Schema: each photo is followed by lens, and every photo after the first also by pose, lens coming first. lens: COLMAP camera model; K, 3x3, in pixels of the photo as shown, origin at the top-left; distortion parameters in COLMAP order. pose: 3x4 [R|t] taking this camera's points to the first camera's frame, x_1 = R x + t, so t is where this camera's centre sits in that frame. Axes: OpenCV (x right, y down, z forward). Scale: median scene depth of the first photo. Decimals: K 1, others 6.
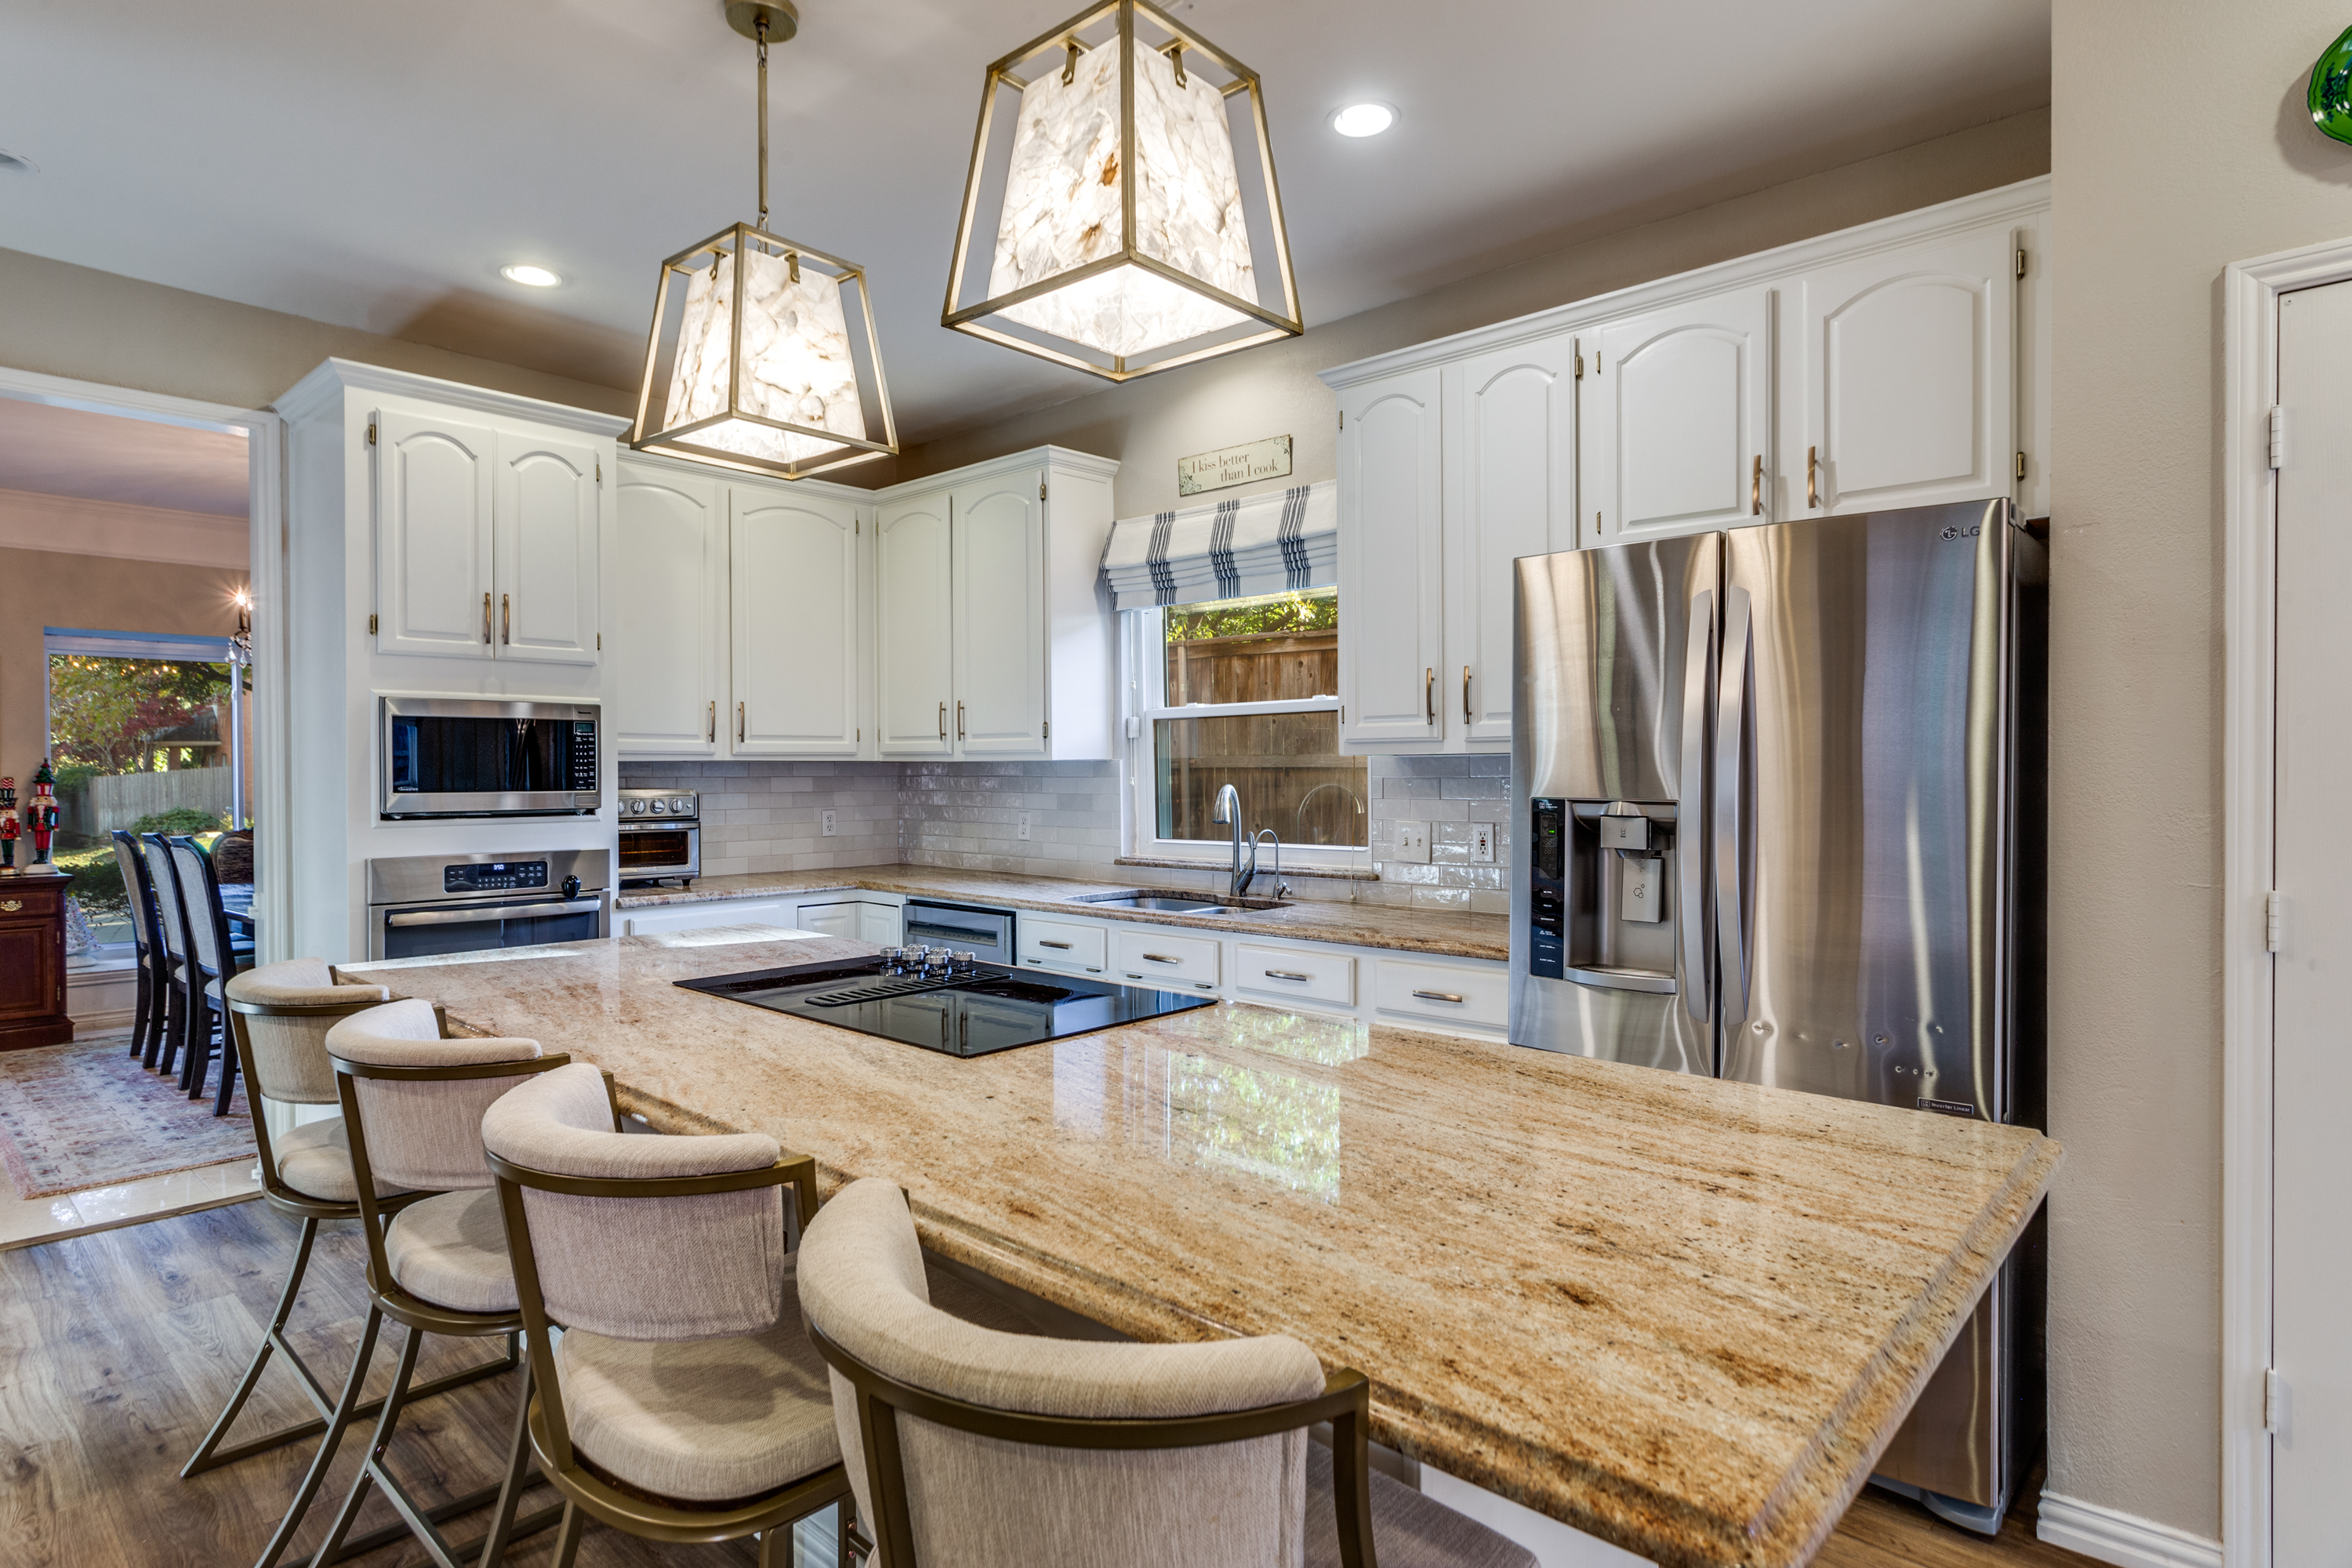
lens RADIAL K [[1238.9, 0, 1174.4], [0, 1238.9, 774.3], [0, 0, 1]] dist [-0.008689, 0.003796]
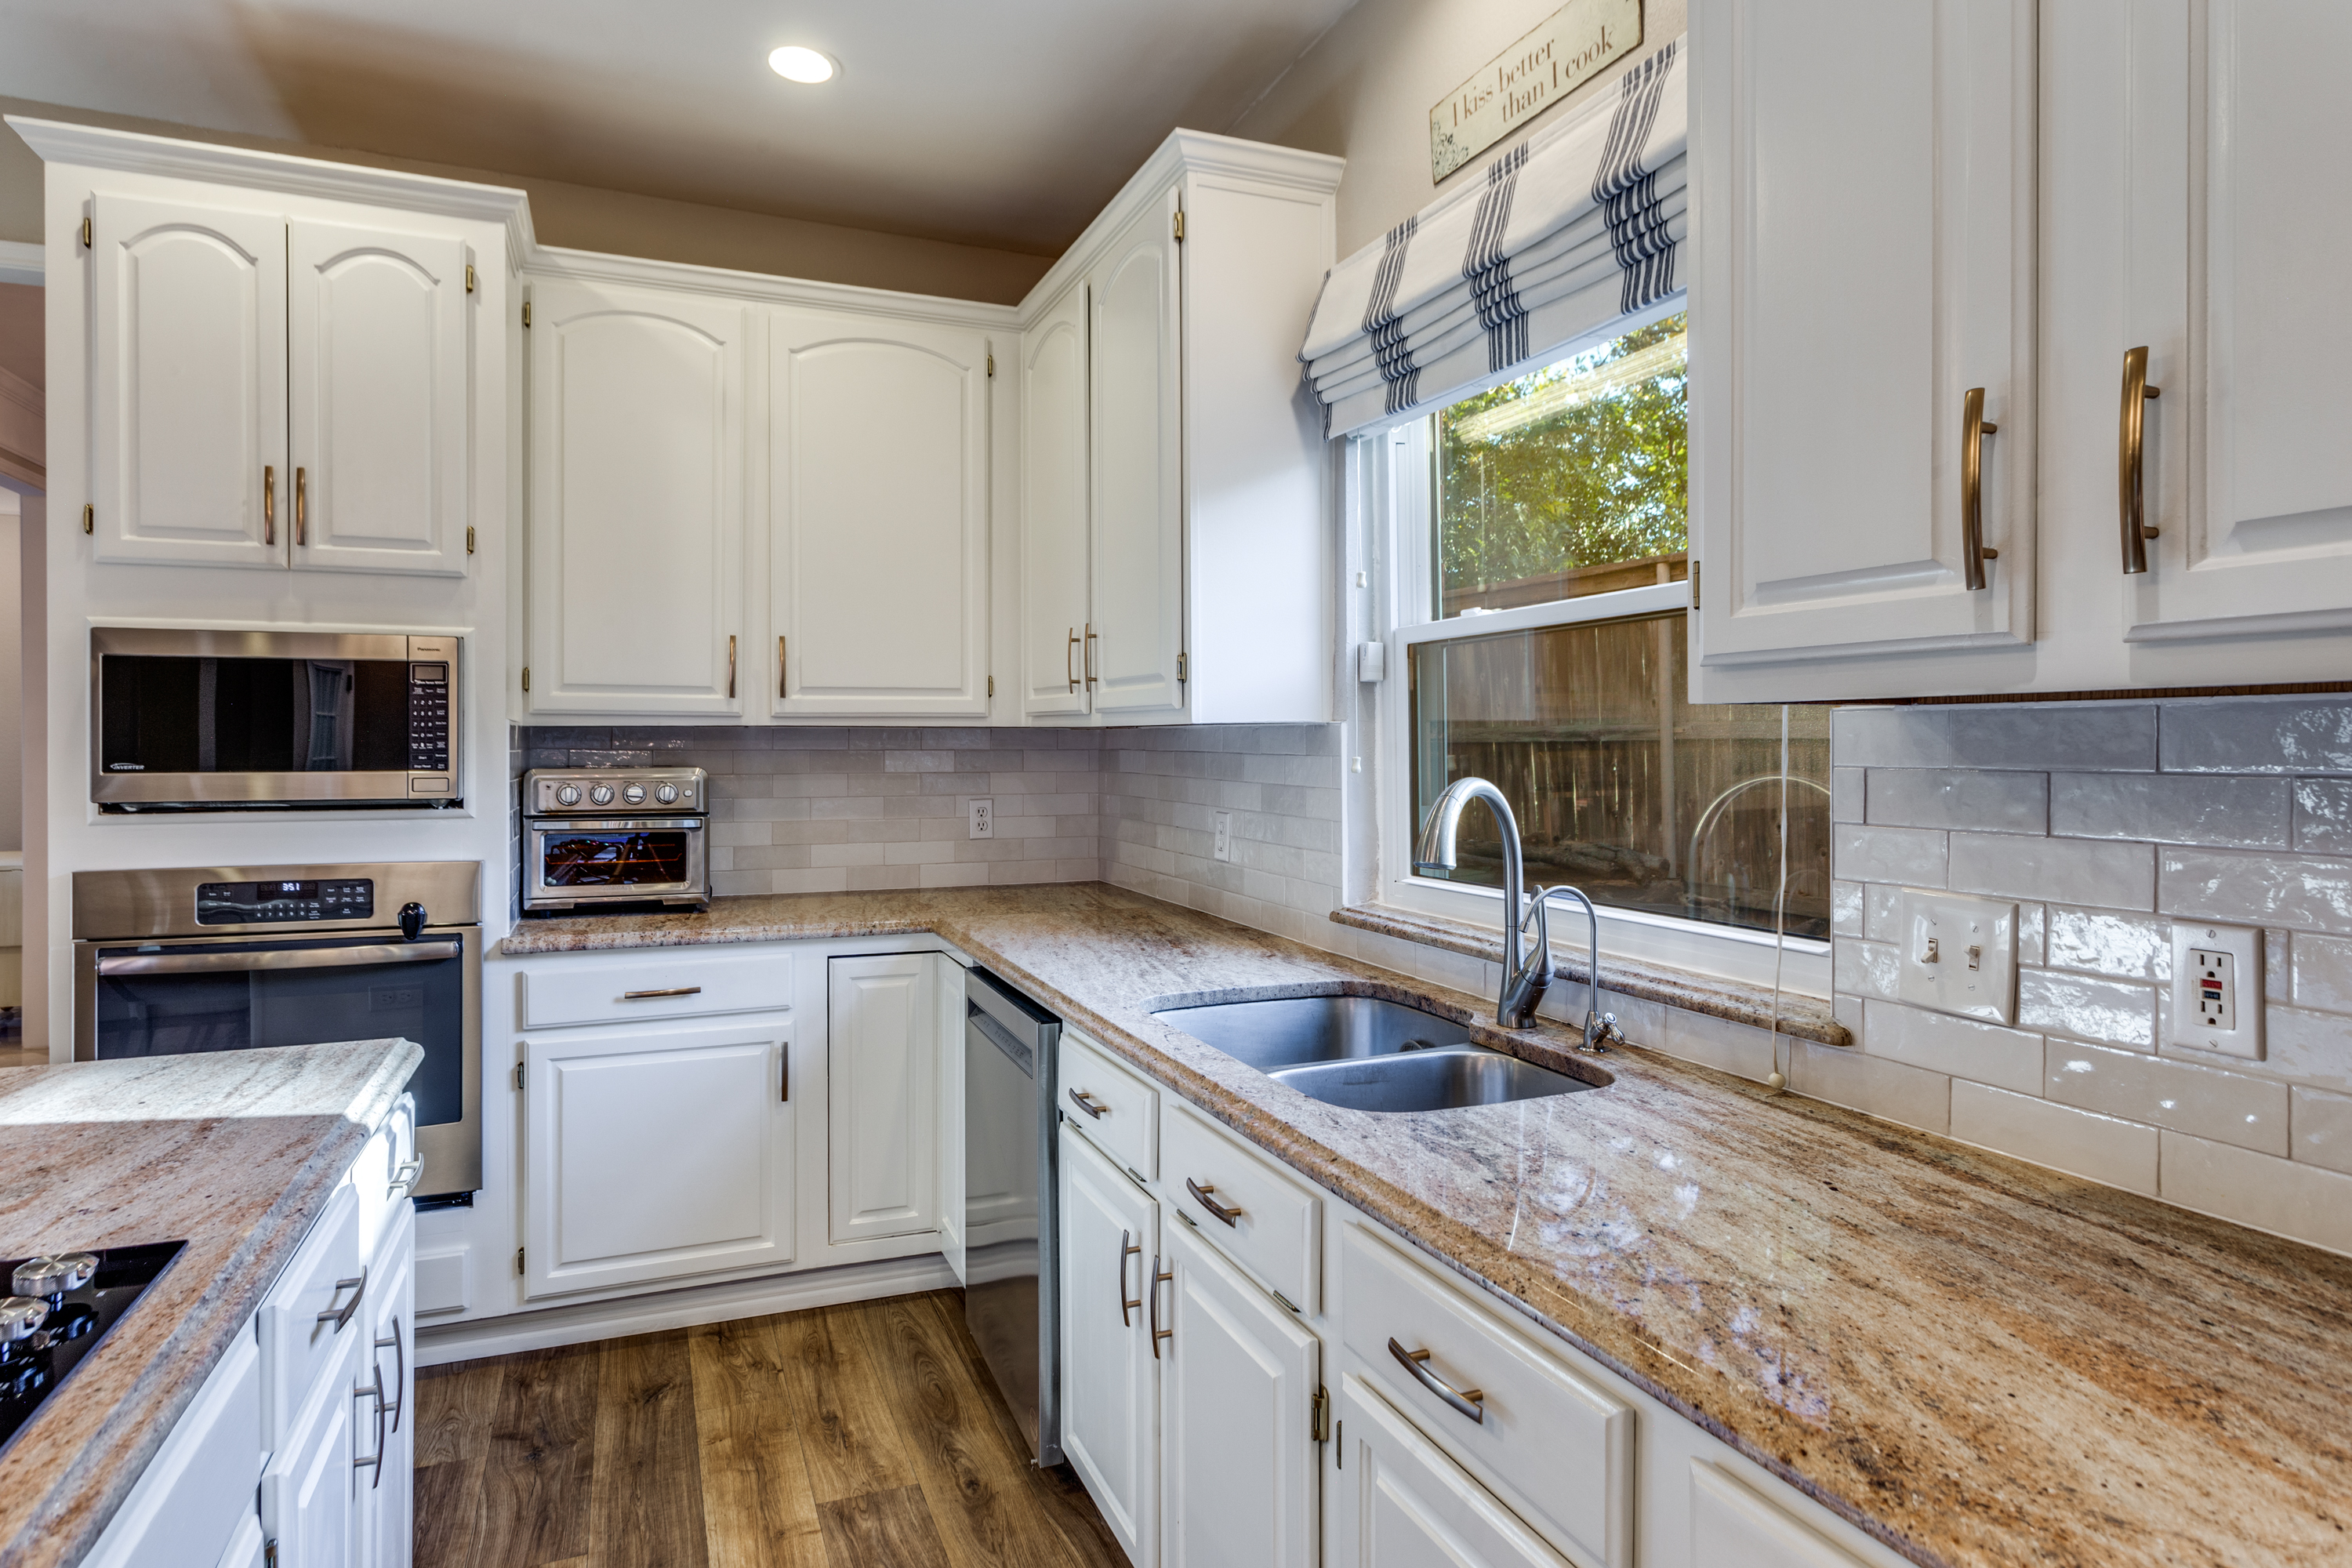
lens RADIAL K [[1238.9, 0, 1159.9], [0, 1238.9, 747.6], [0, 0, 1]] dist [-0.008689, 0.003796]
pose [[0.894521, 0.006638, -0.446977, 0.134376], [-0.005506, 0.999978, 0.003831, -0.003153], [0.446992, -0.000966, 0.894537, 0.538190]]
